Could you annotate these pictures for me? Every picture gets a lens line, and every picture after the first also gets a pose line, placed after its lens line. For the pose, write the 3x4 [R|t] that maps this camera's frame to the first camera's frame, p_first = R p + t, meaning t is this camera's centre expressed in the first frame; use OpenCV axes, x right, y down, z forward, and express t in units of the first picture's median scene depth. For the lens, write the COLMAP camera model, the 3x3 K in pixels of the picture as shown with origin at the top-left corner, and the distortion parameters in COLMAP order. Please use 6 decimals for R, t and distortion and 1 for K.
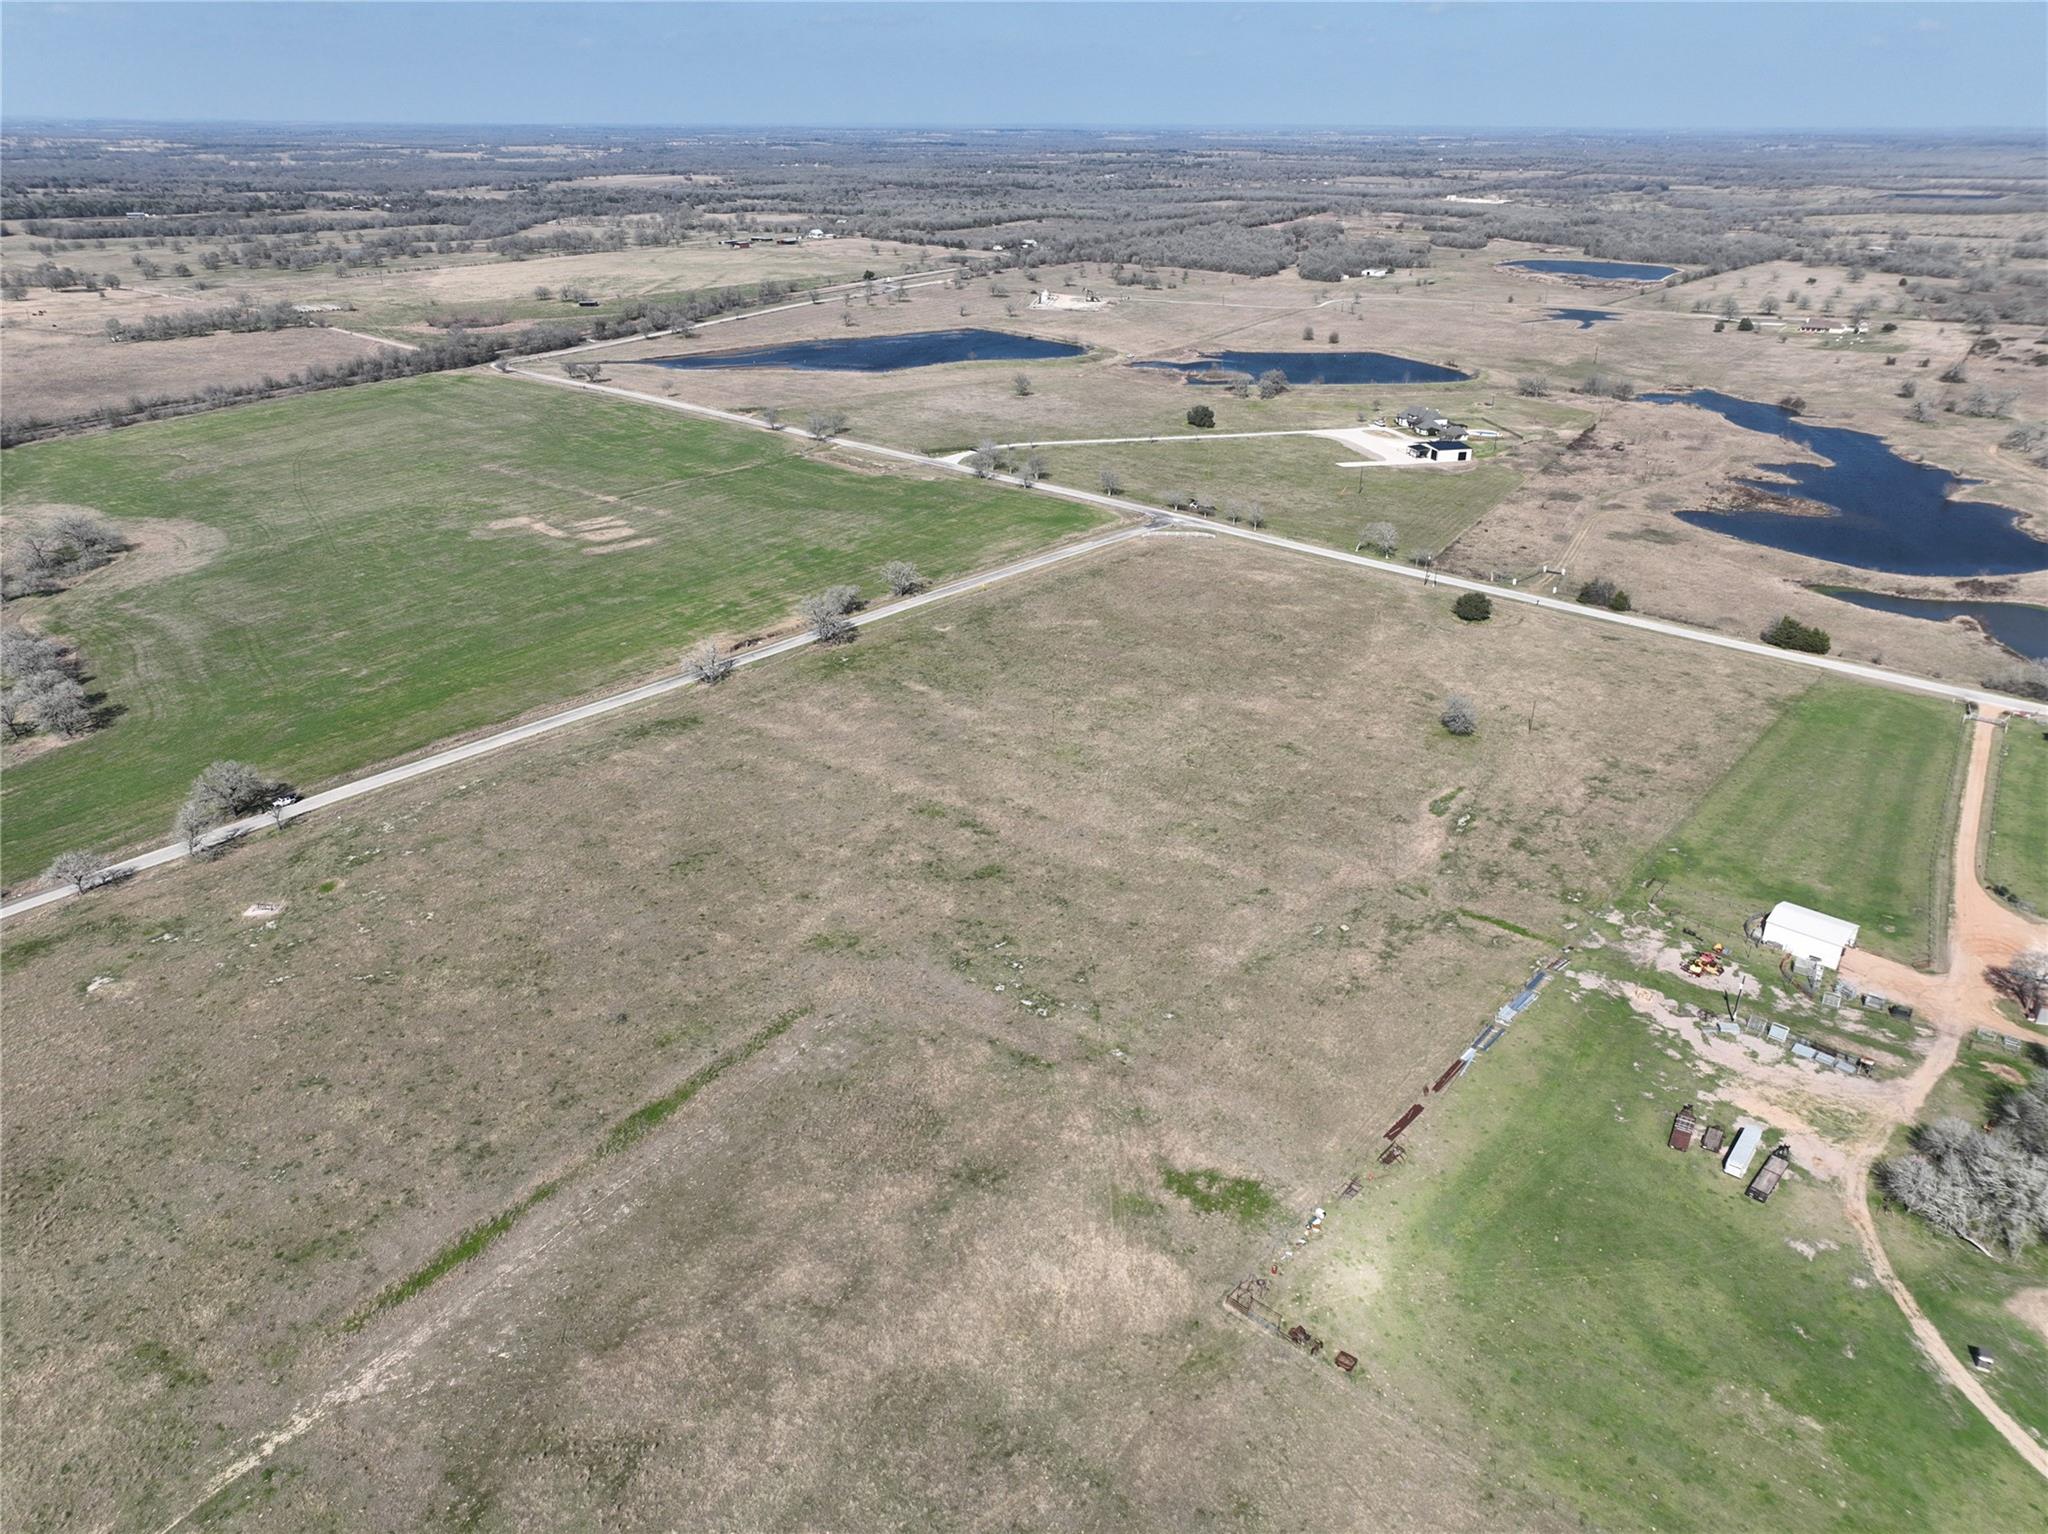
lens RADIAL K [[1438.8, 0, 1029.3], [0, 1438.8, 769.5], [0, 0, 1]] dist [-0.004525, 0.020767]
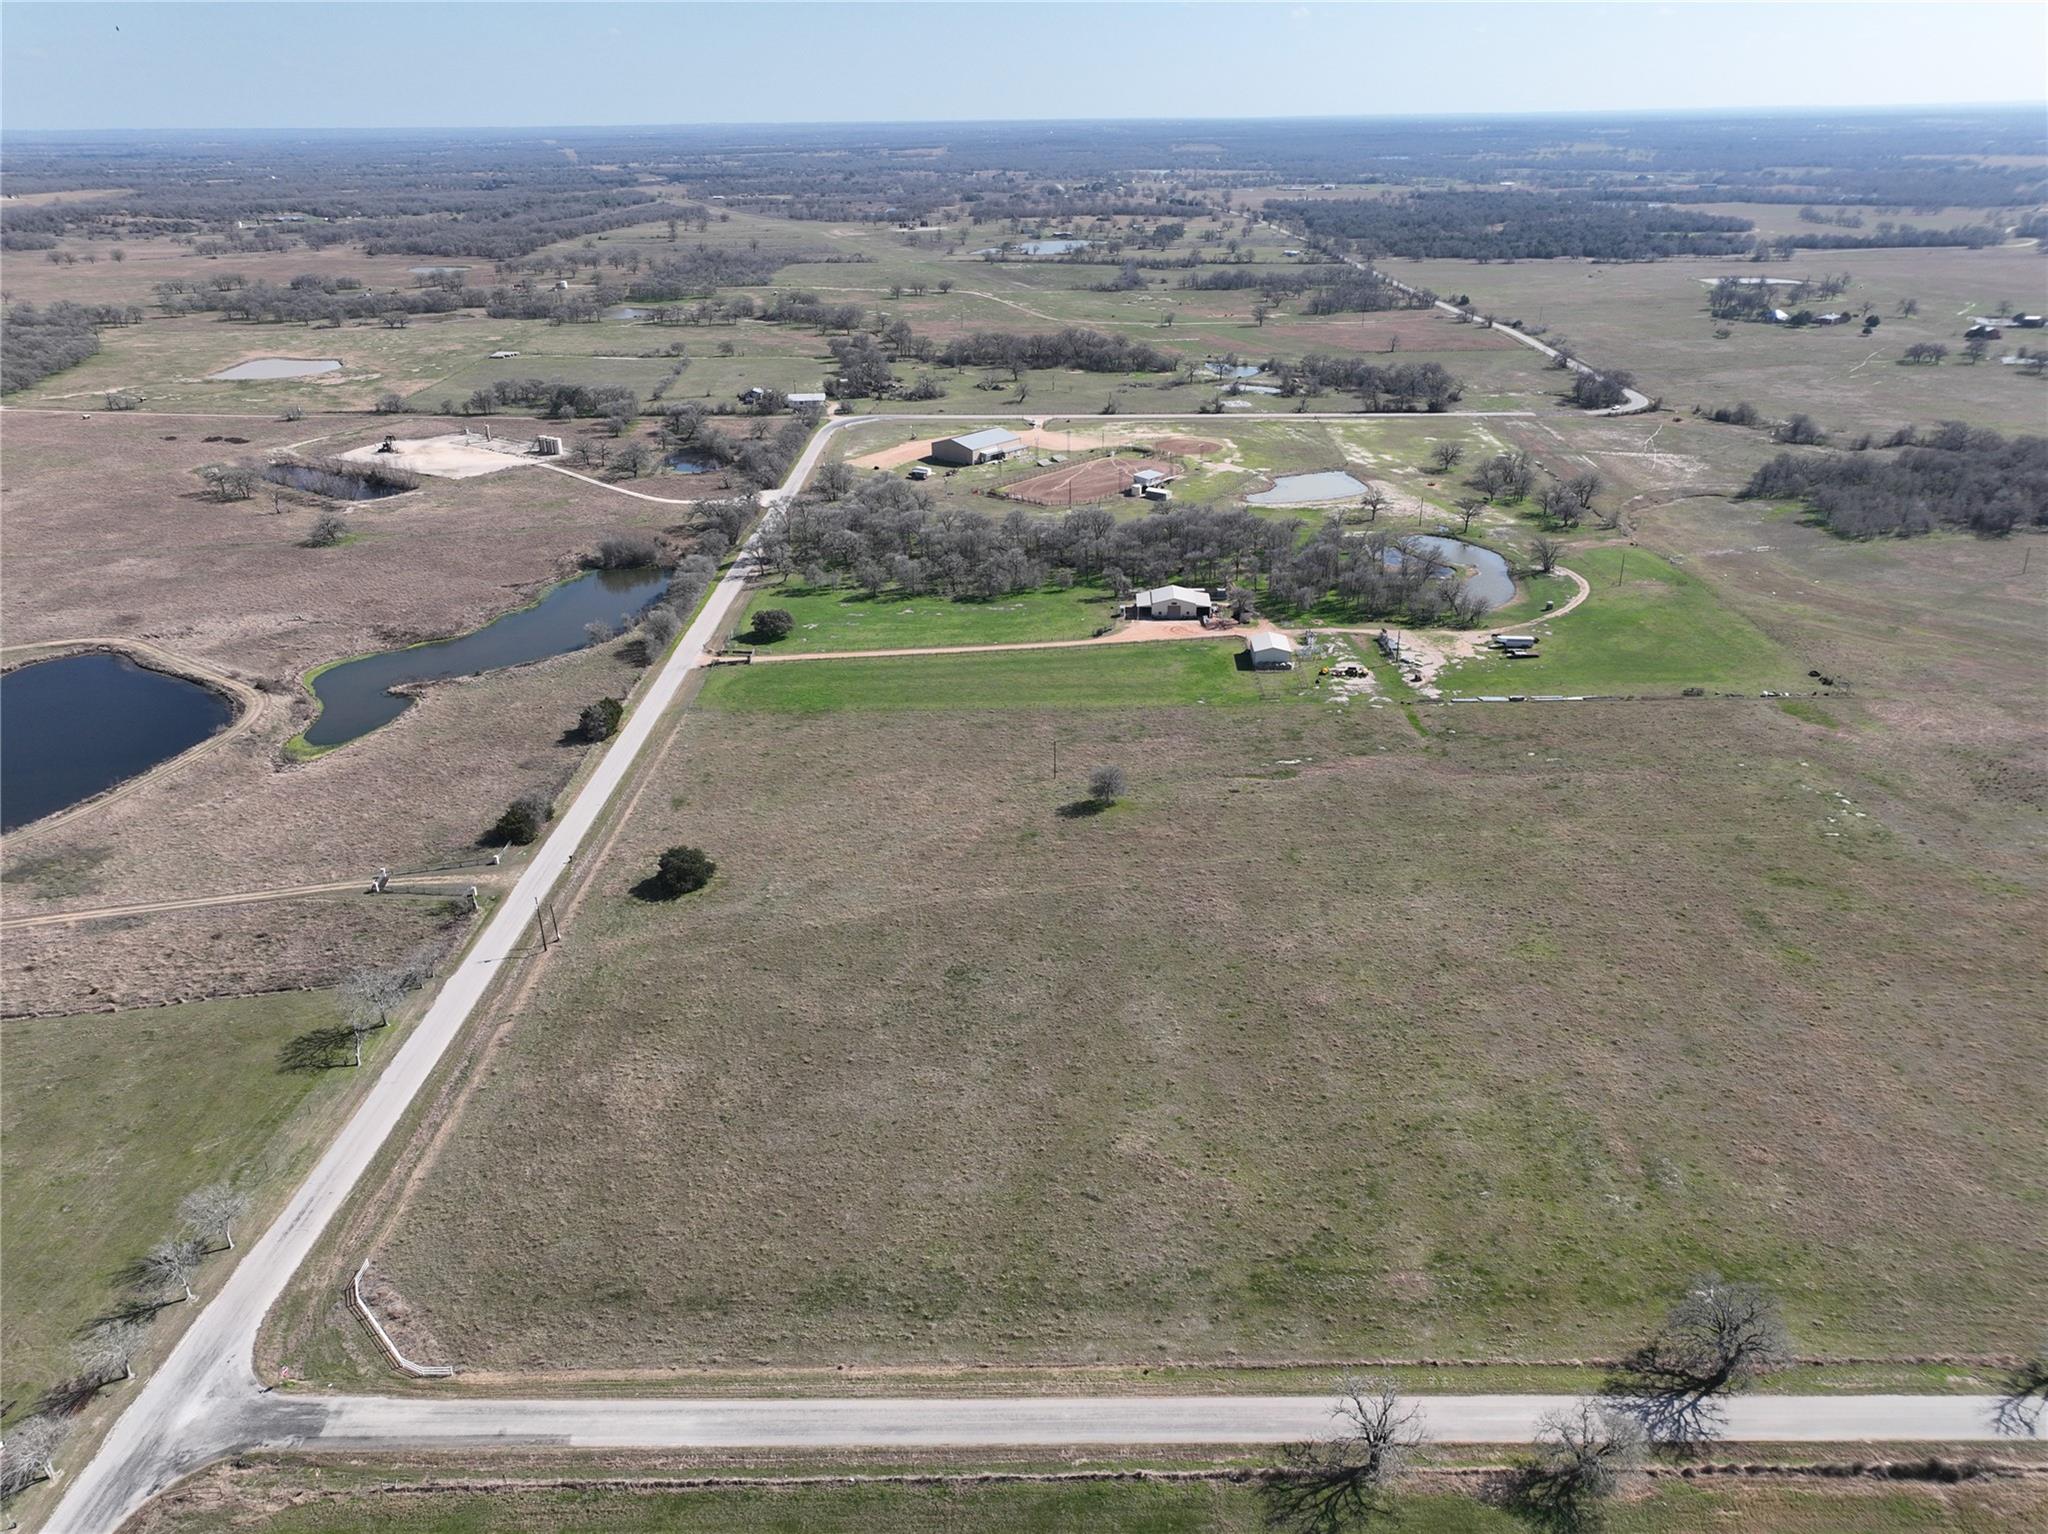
lens RADIAL K [[1438.8, 0, 1024.2], [0, 1438.8, 765.3], [0, 0, 1]] dist [-0.004525, 0.020767]
pose [[-0.646229, -0.310607, 0.697074, -0.285288], [0.325365, 0.714107, 0.619830, -0.616947], [-0.690308, 0.627356, -0.360416, 1.354534]]
